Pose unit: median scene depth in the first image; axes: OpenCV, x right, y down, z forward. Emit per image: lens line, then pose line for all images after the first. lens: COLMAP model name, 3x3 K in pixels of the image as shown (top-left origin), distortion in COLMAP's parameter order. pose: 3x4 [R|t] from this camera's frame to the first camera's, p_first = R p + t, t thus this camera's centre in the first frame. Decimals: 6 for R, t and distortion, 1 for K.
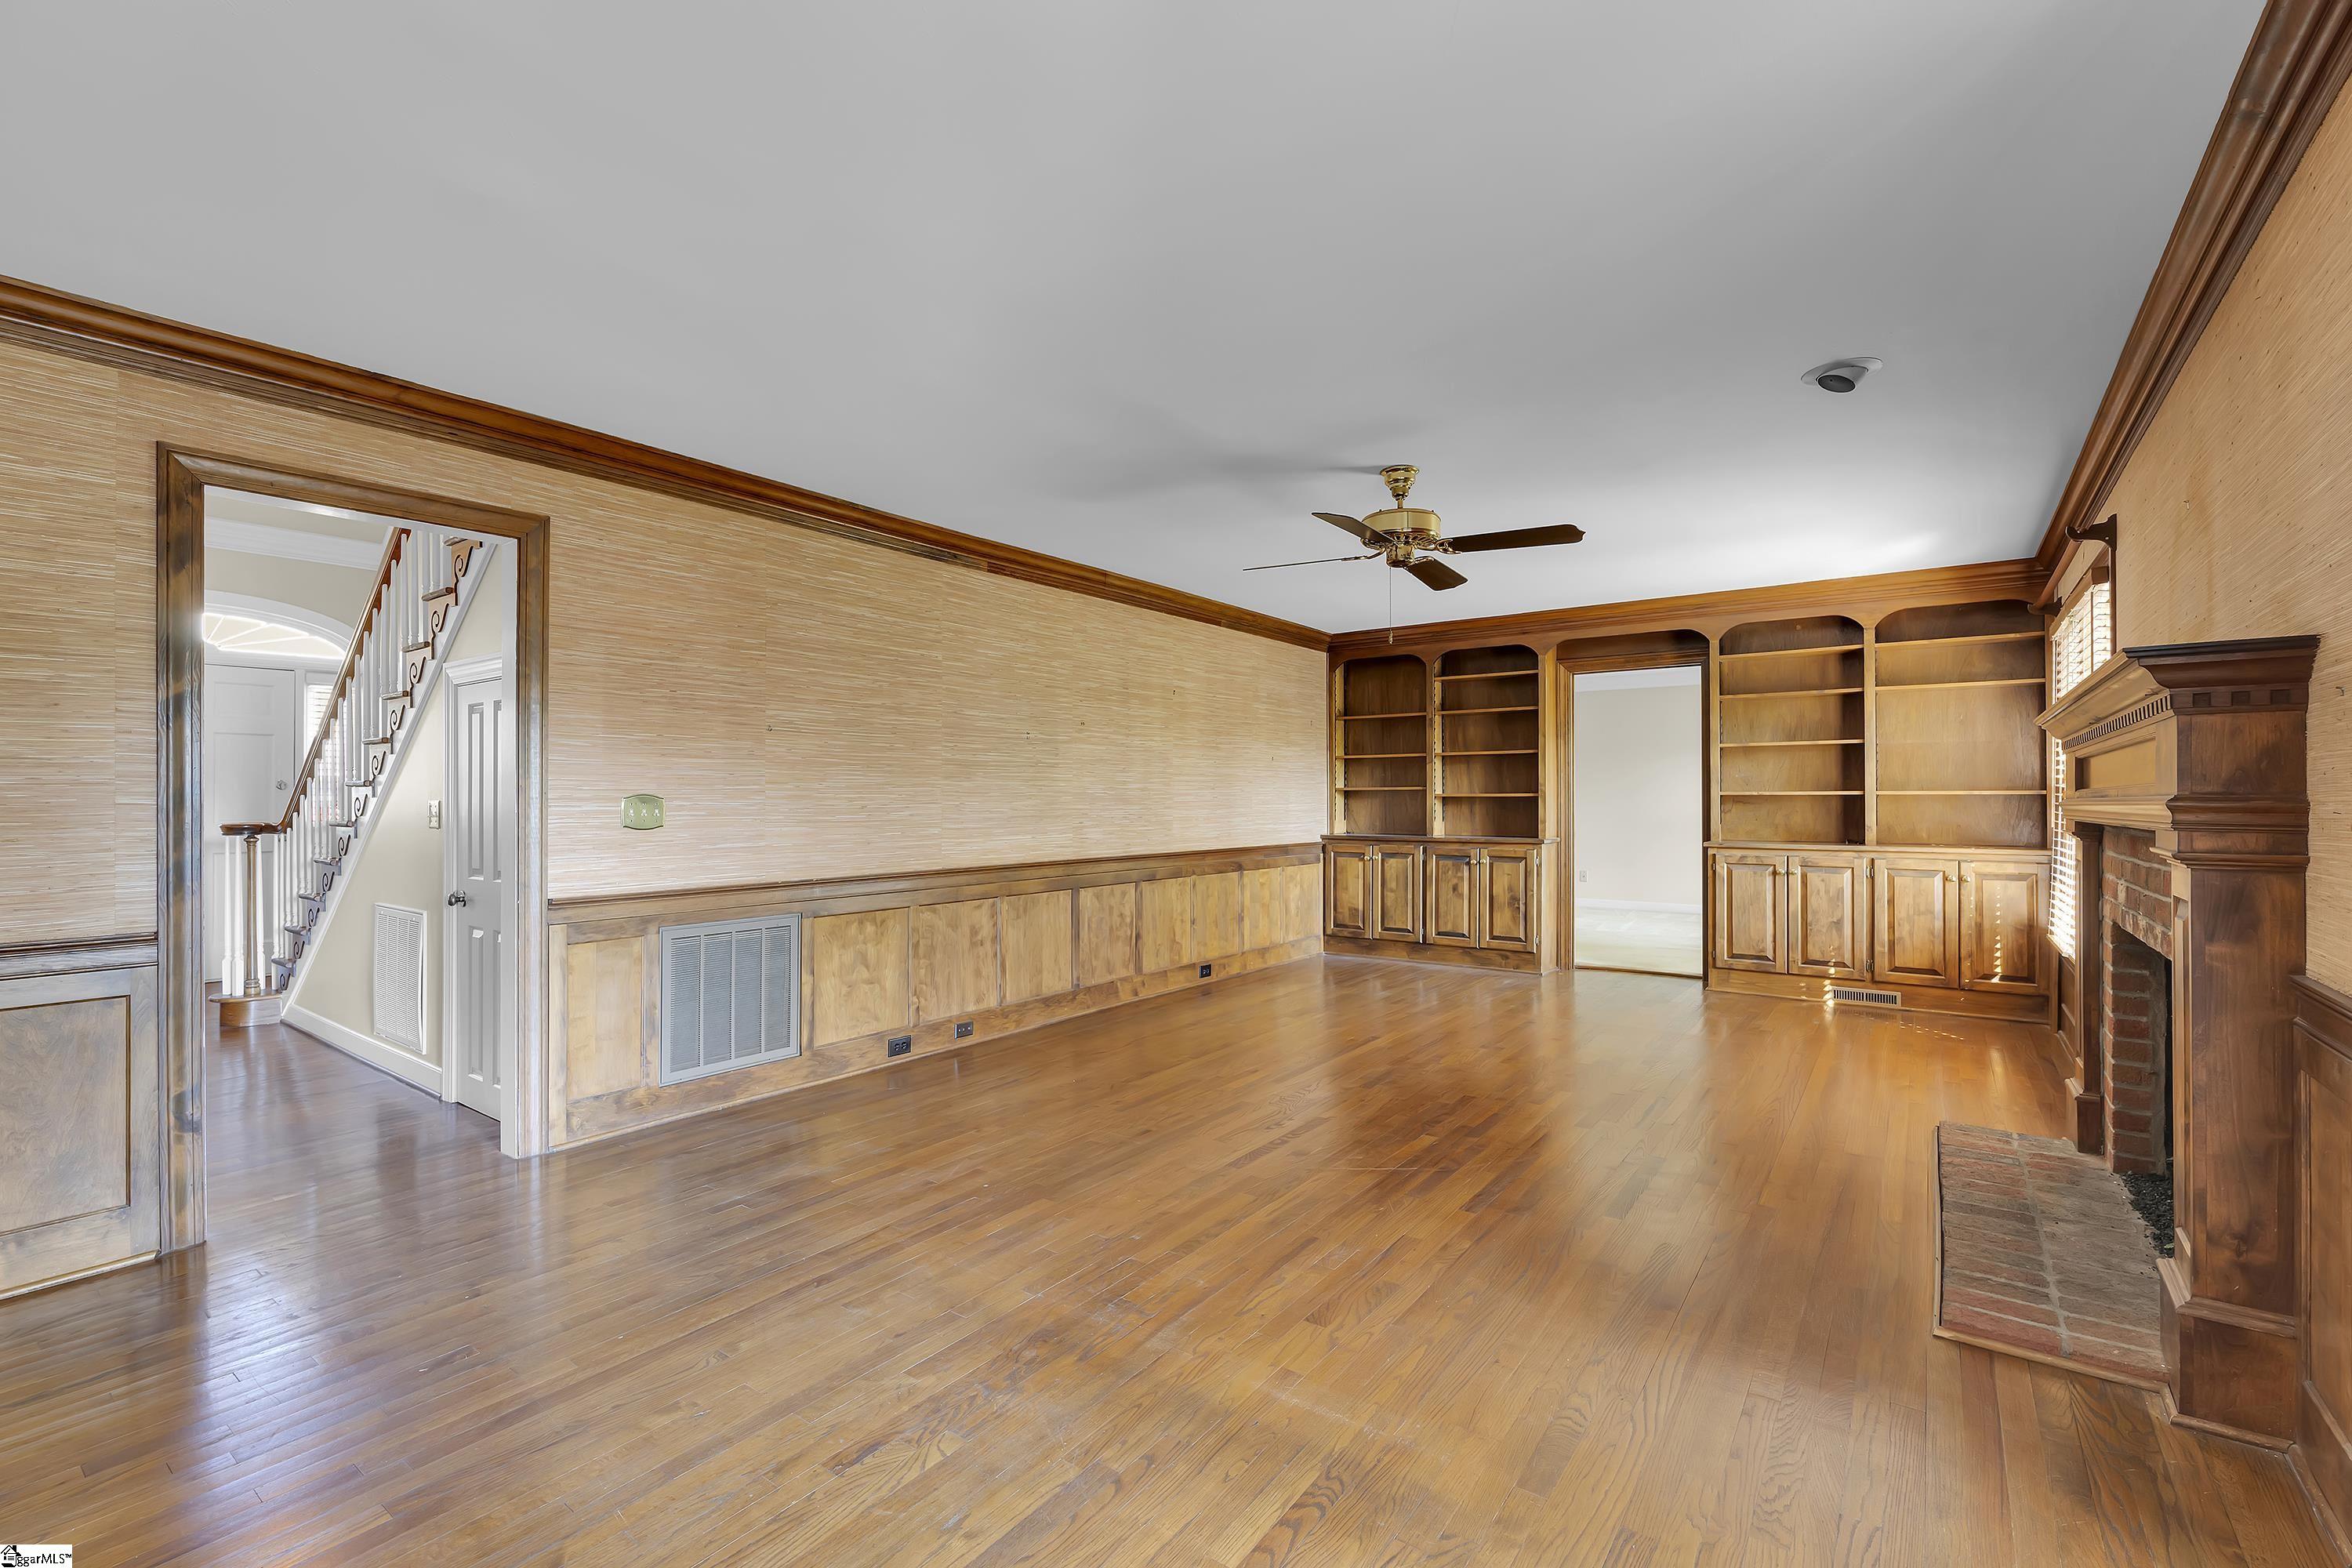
lens RADIAL K [[1034.5, 0, 1184.5], [0, 1034.5, 782.4], [0, 0, 1]] dist [-0.003319, -0.000896]
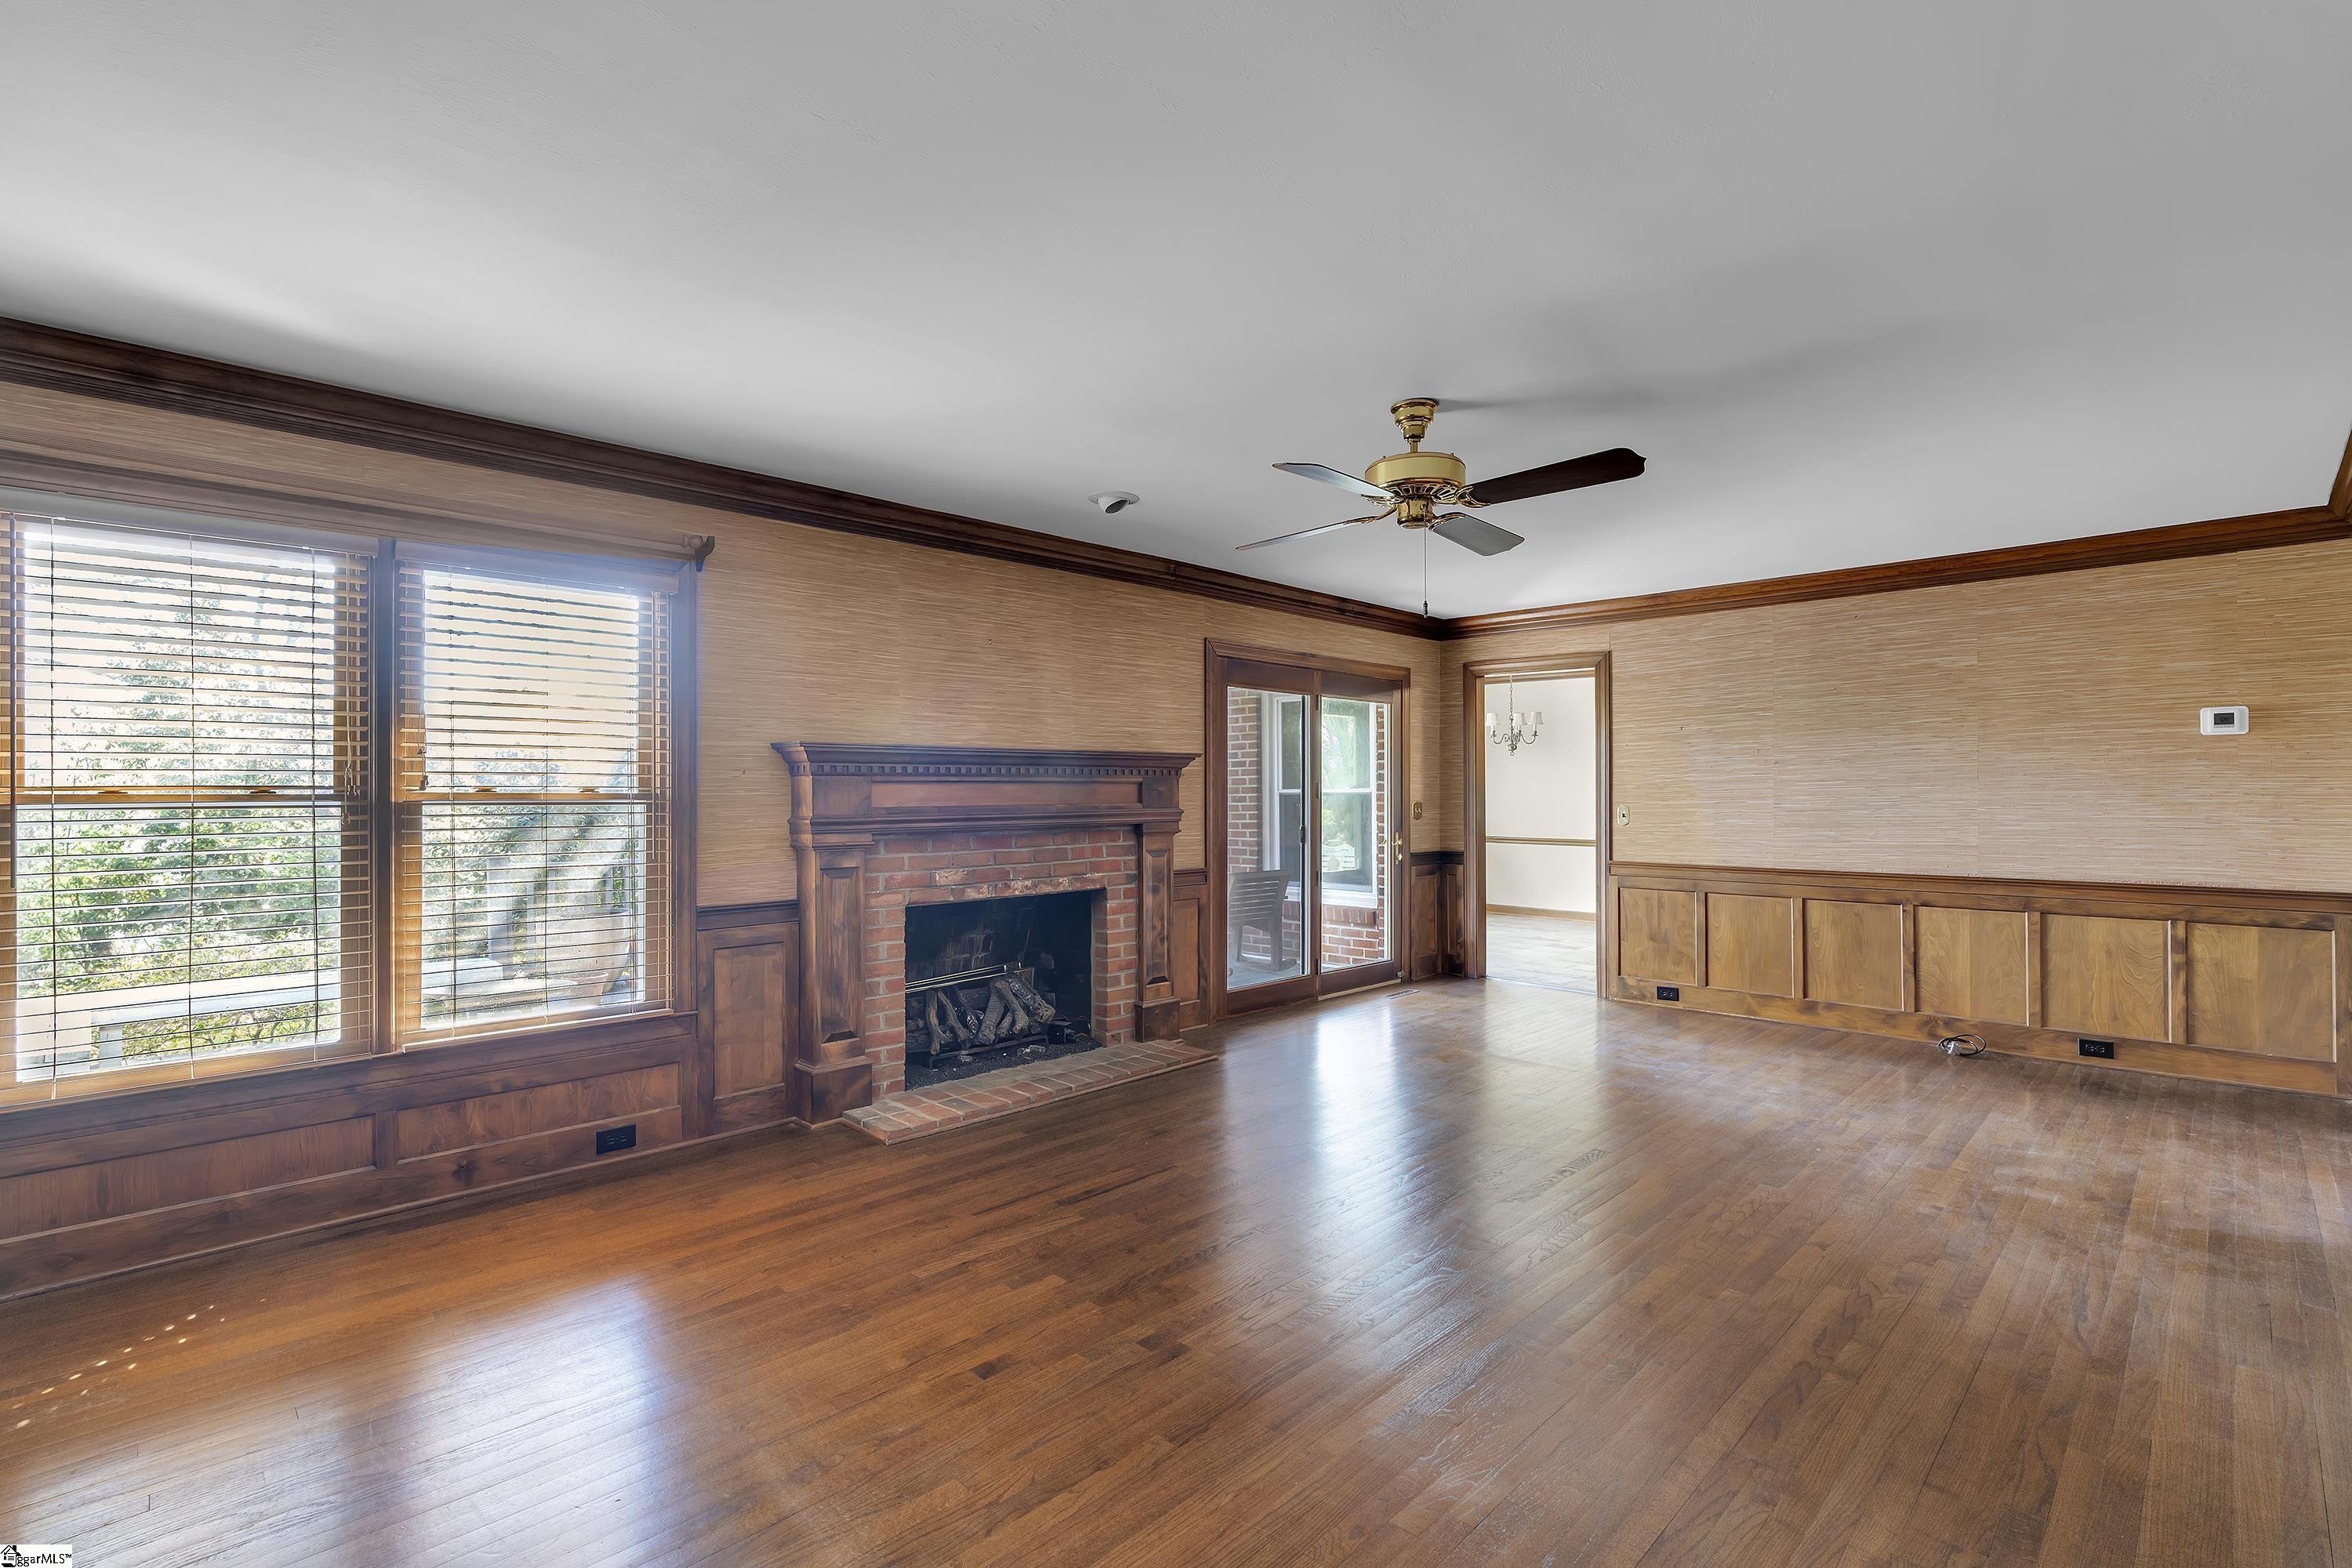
lens RADIAL K [[1026.2, 0, 1176.0], [0, 1026.2, 784.0], [0, 0, 1]] dist [-0.001884, -0.000279]
pose [[-0.985084, 0.002661, 0.172053, 0.165672], [-0.000929, 0.999784, -0.020779, 0.001899], [-0.172071, -0.020629, -0.984869, 1.172987]]
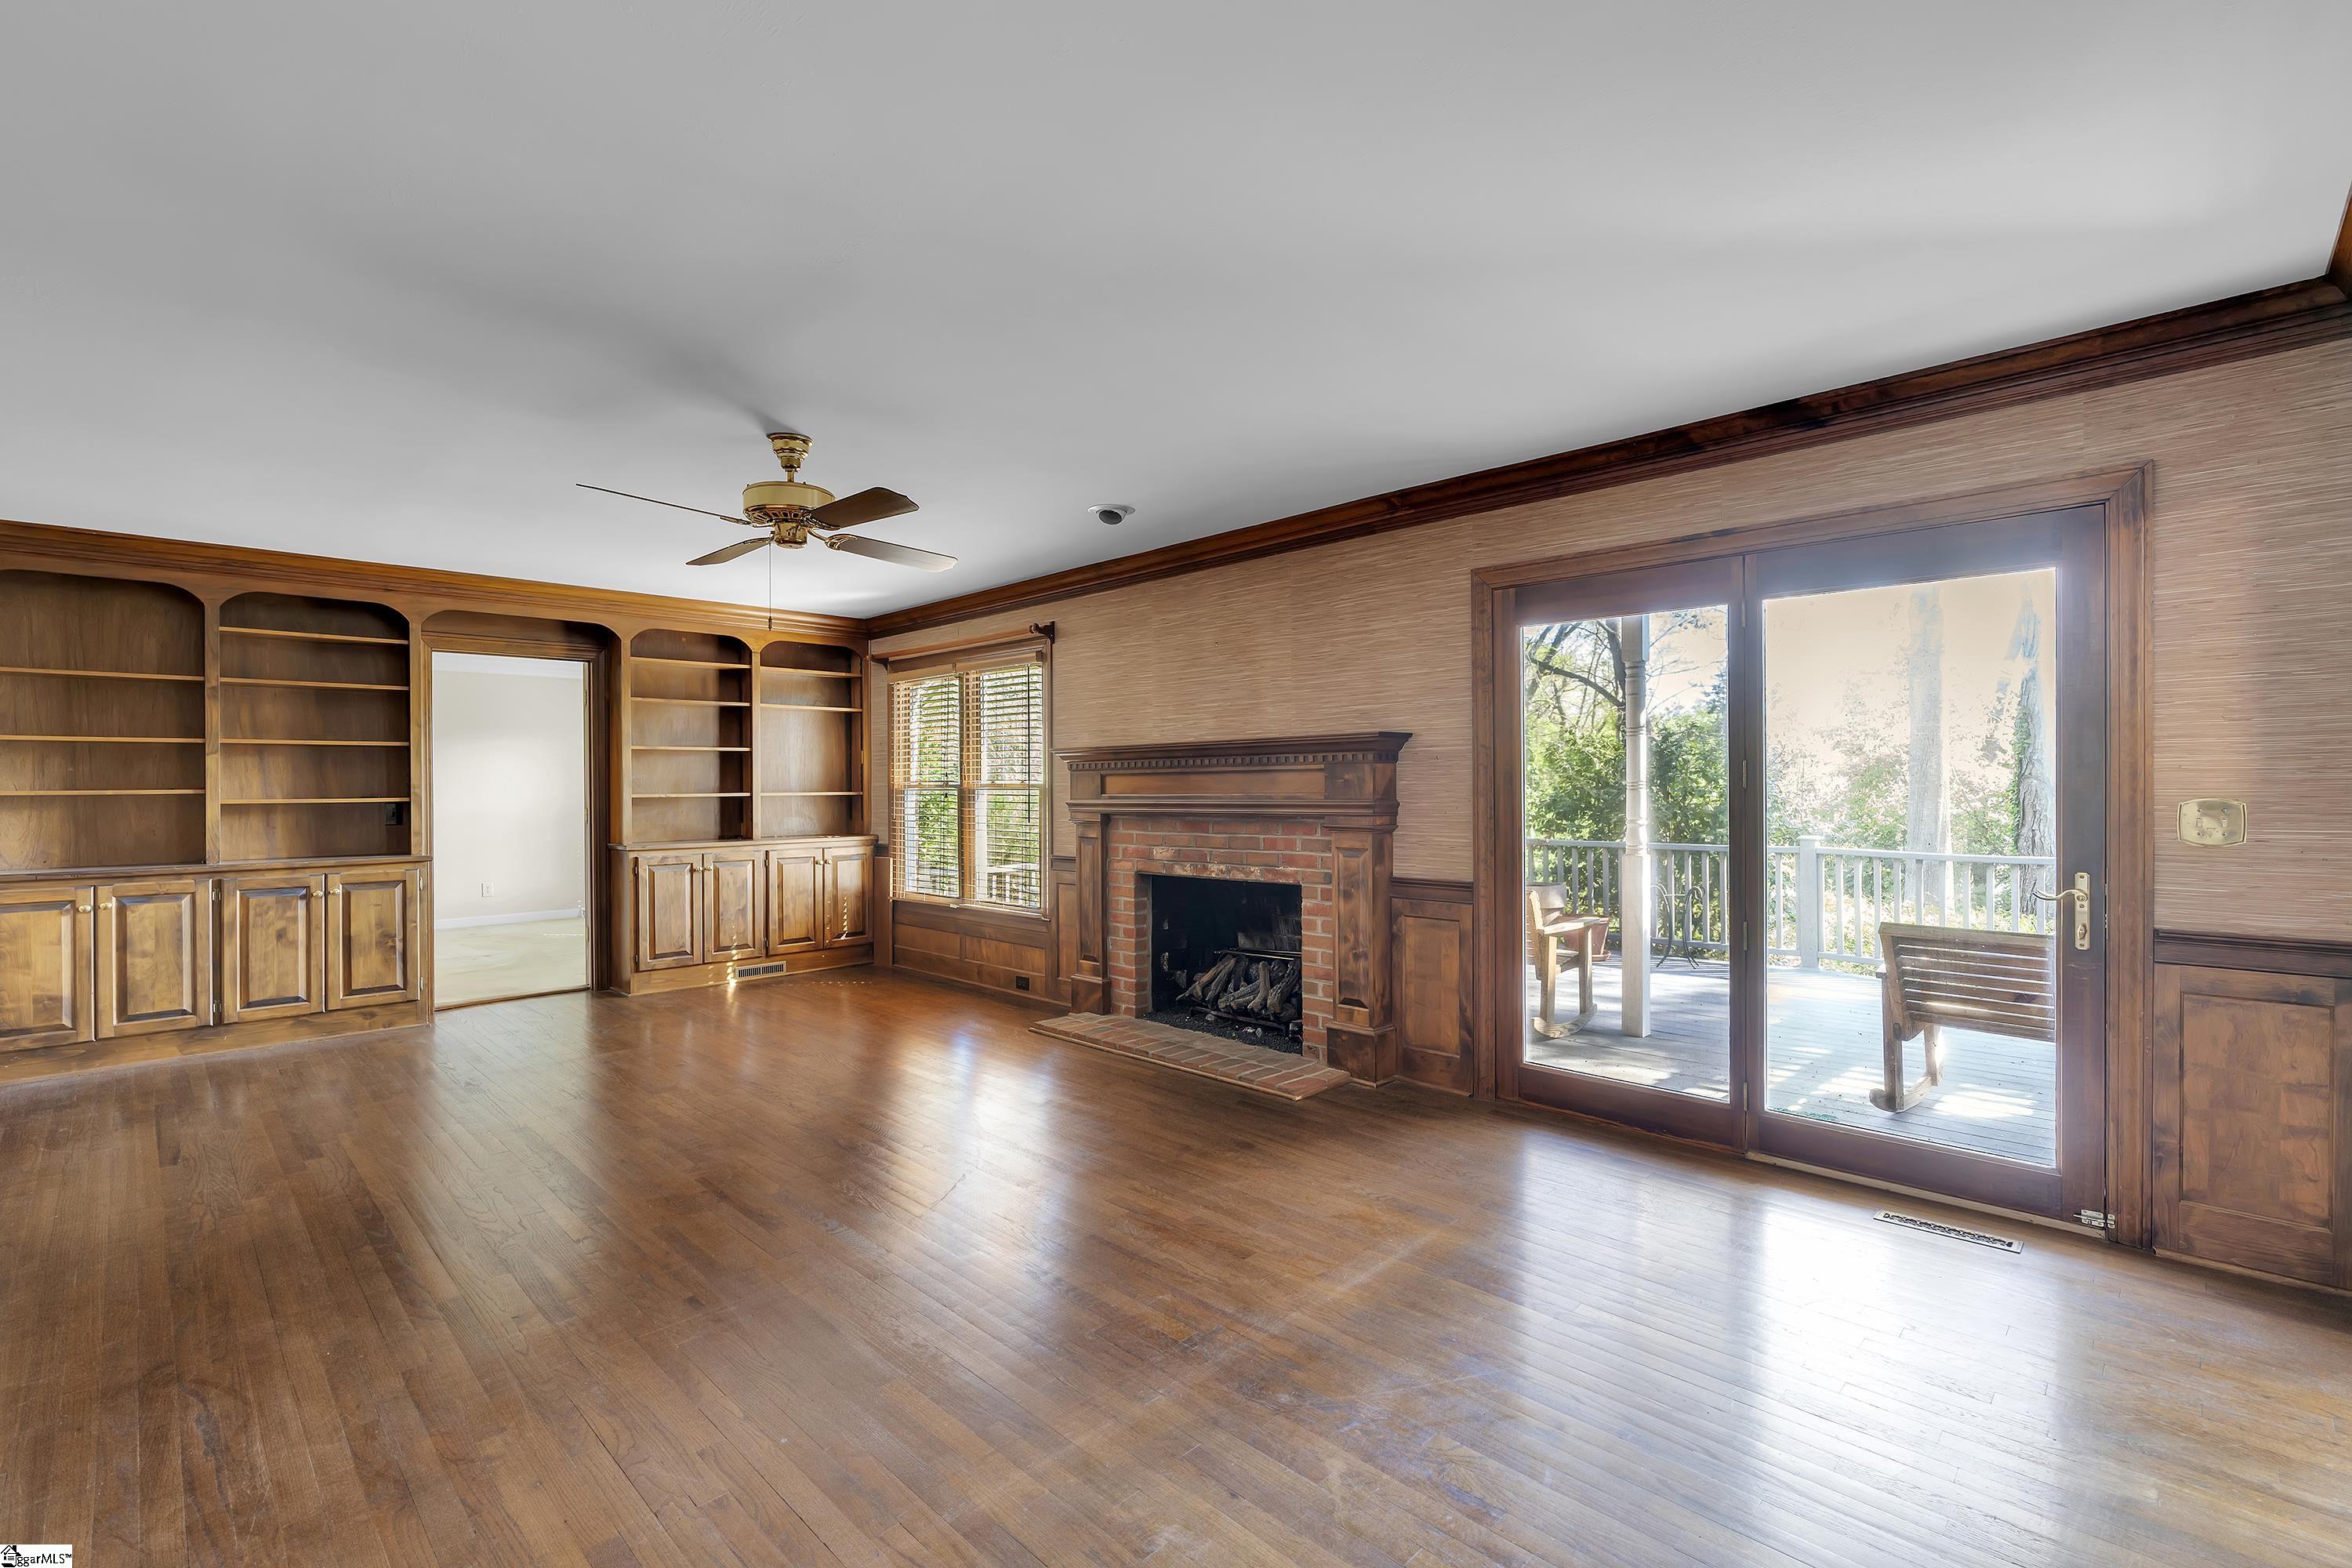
lens RADIAL K [[1034.5, 0, 1184.5], [0, 1034.5, 782.4], [0, 0, 1]] dist [-0.003319, -0.000896]
pose [[0.138780, 0.002663, 0.990320, -0.406974], [-0.008490, 0.999963, -0.001499, -0.005605], [-0.990287, -0.008199, 0.138797, 0.352937]]
